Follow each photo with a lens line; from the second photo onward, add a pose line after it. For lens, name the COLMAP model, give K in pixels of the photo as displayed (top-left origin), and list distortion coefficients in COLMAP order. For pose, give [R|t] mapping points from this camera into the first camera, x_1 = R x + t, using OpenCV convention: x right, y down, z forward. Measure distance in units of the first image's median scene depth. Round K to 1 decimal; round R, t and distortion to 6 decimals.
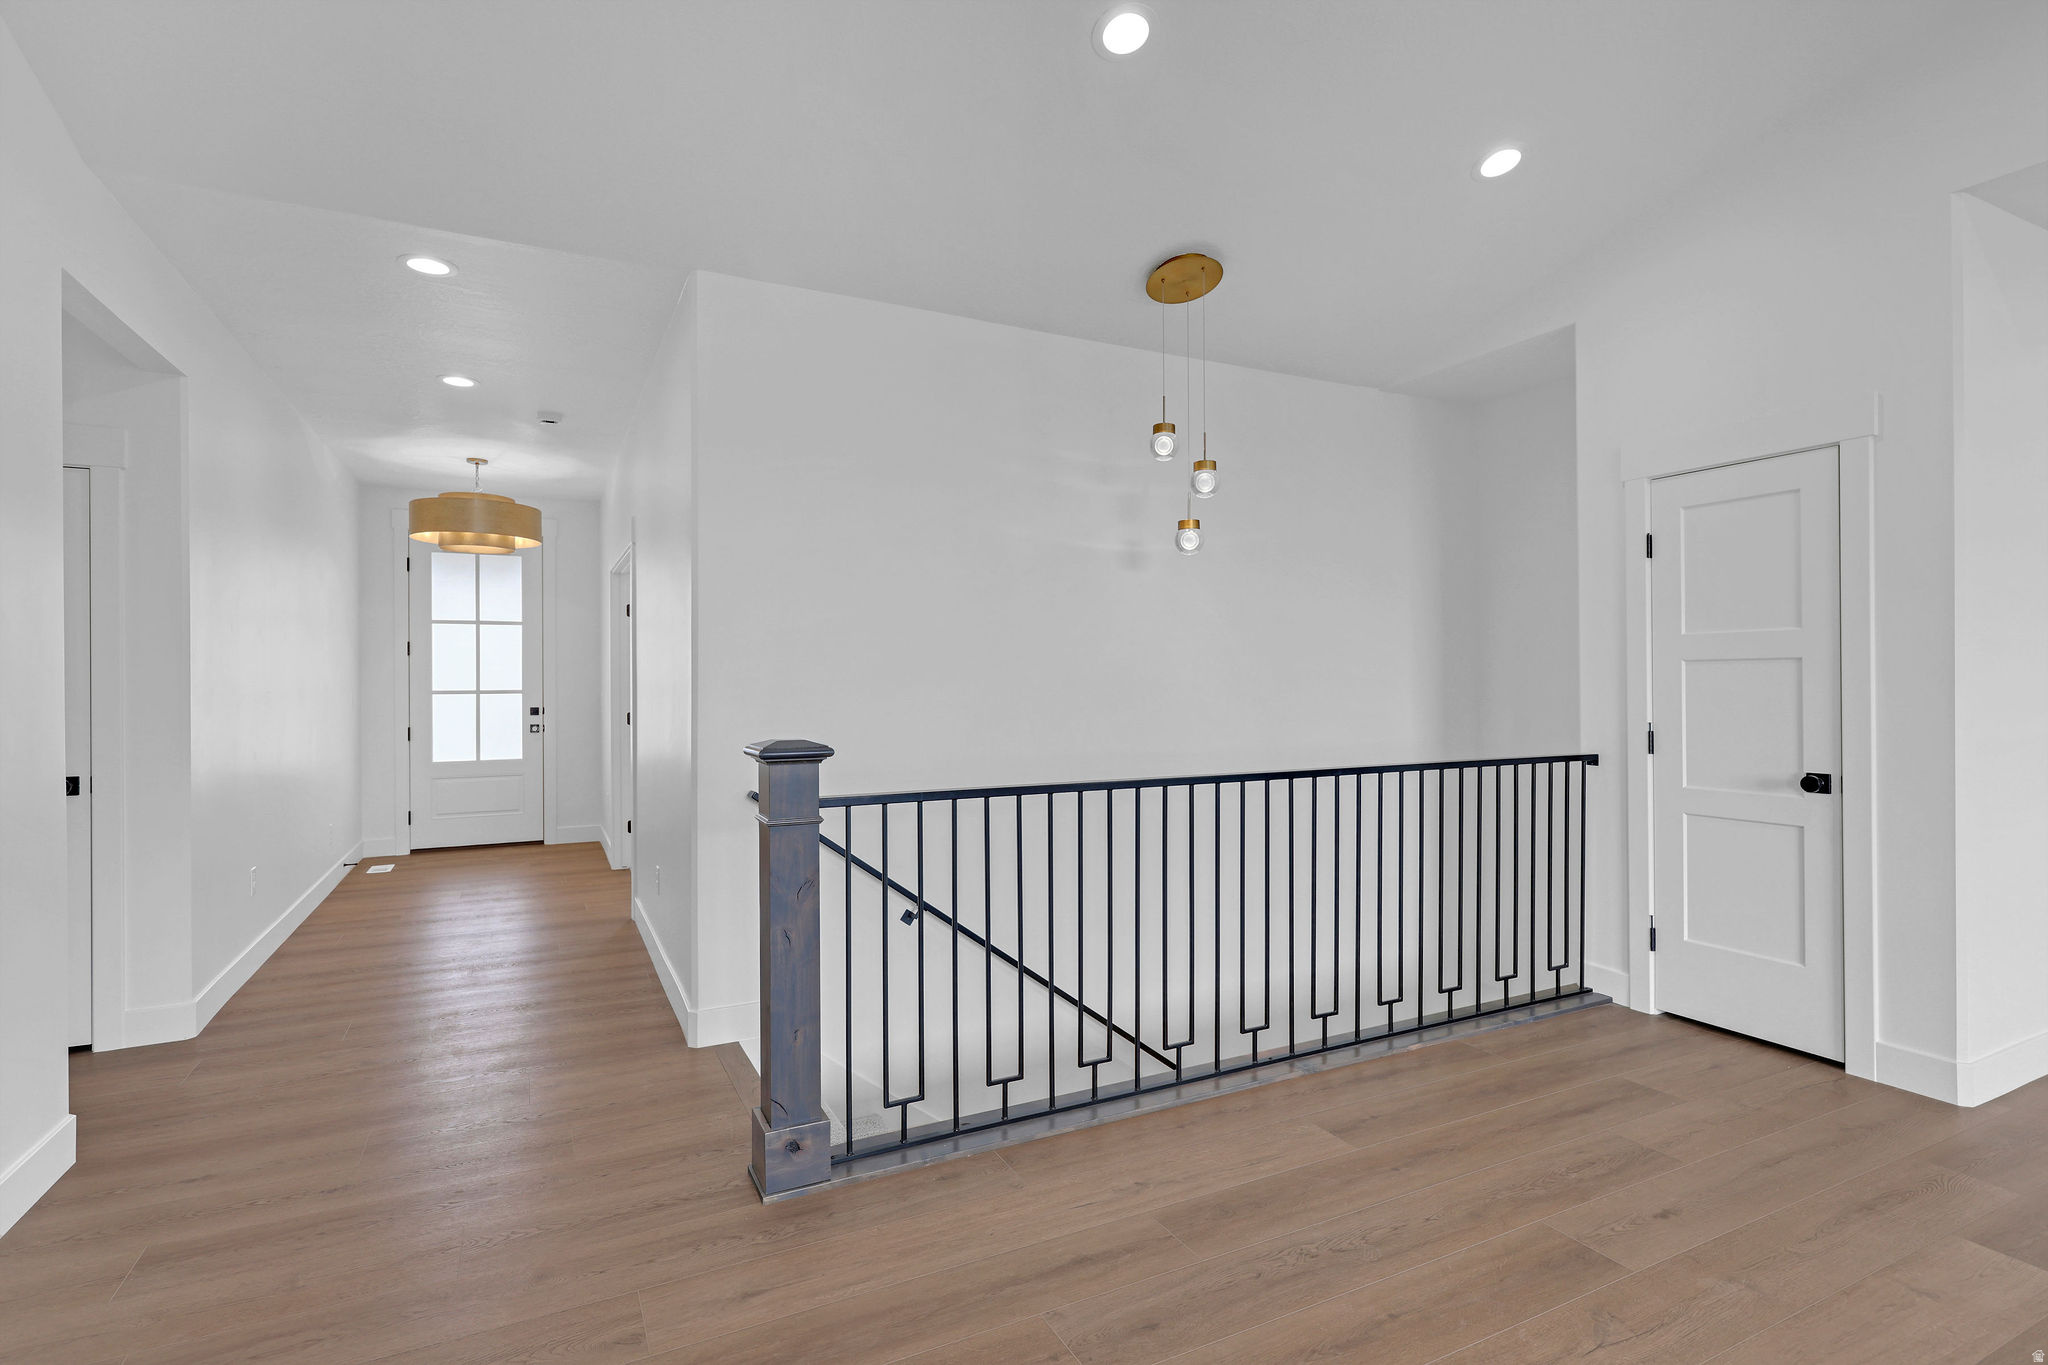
lens RADIAL K [[996.1, 0, 1029.7], [0, 996.1, 680.4], [0, 0, 1]] dist [0.000333, 0.000261]
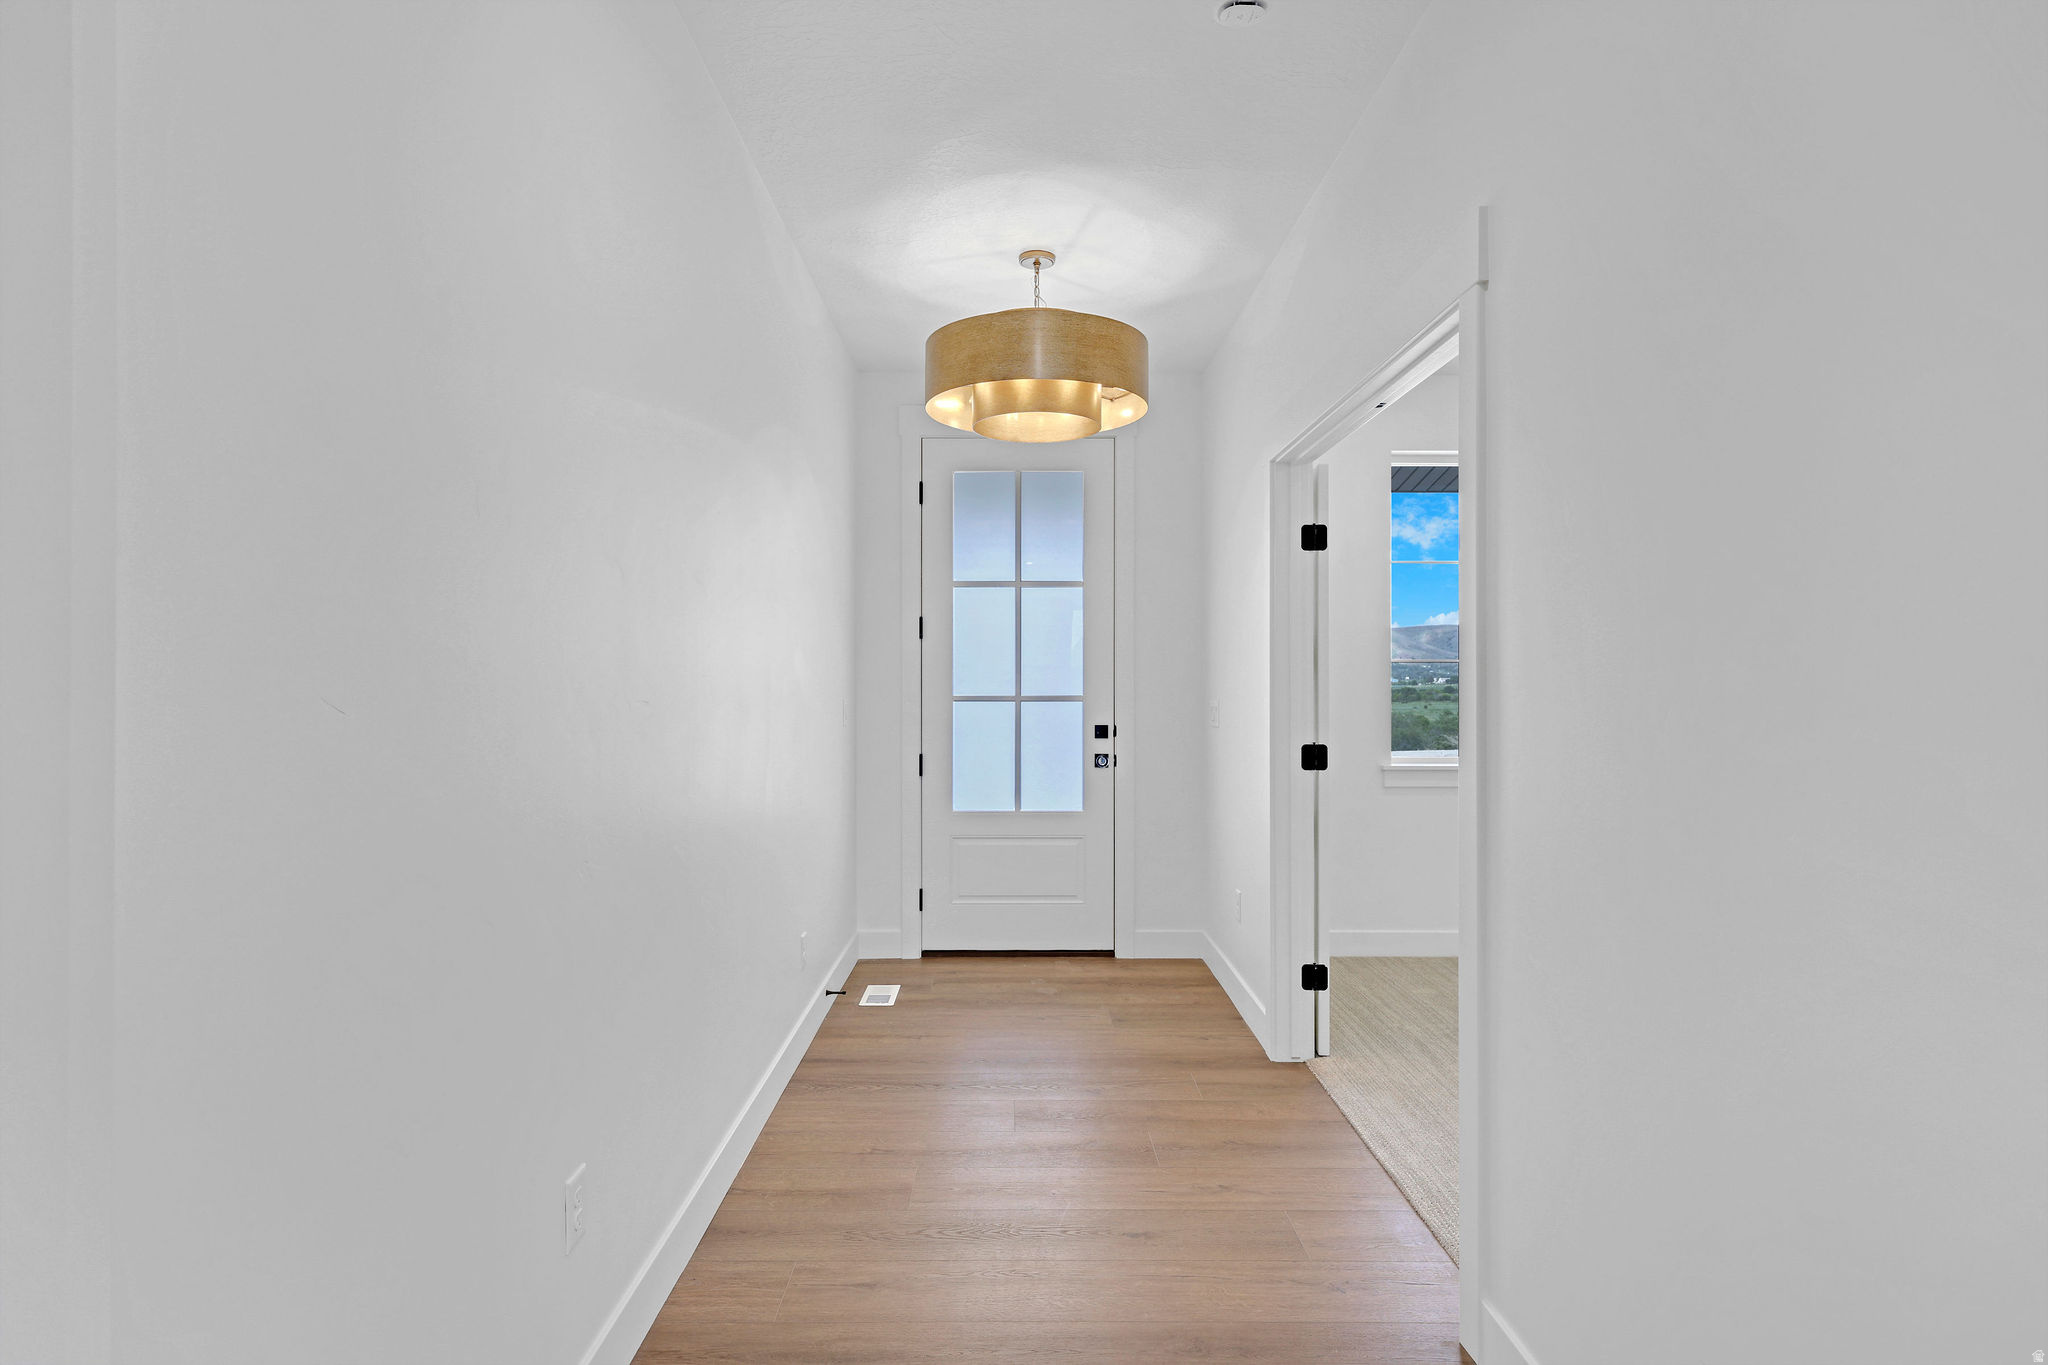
lens RADIAL K [[913.5, 0, 1011.5], [0, 913.5, 679.8], [0, 0, 1]] dist [0.001095, 0.000038]
pose [[0.894630, 0.002351, -0.446802, -0.320808], [-0.003498, 0.999992, -0.001742, 0.001141], [0.446795, 0.003122, 0.894631, 0.519134]]
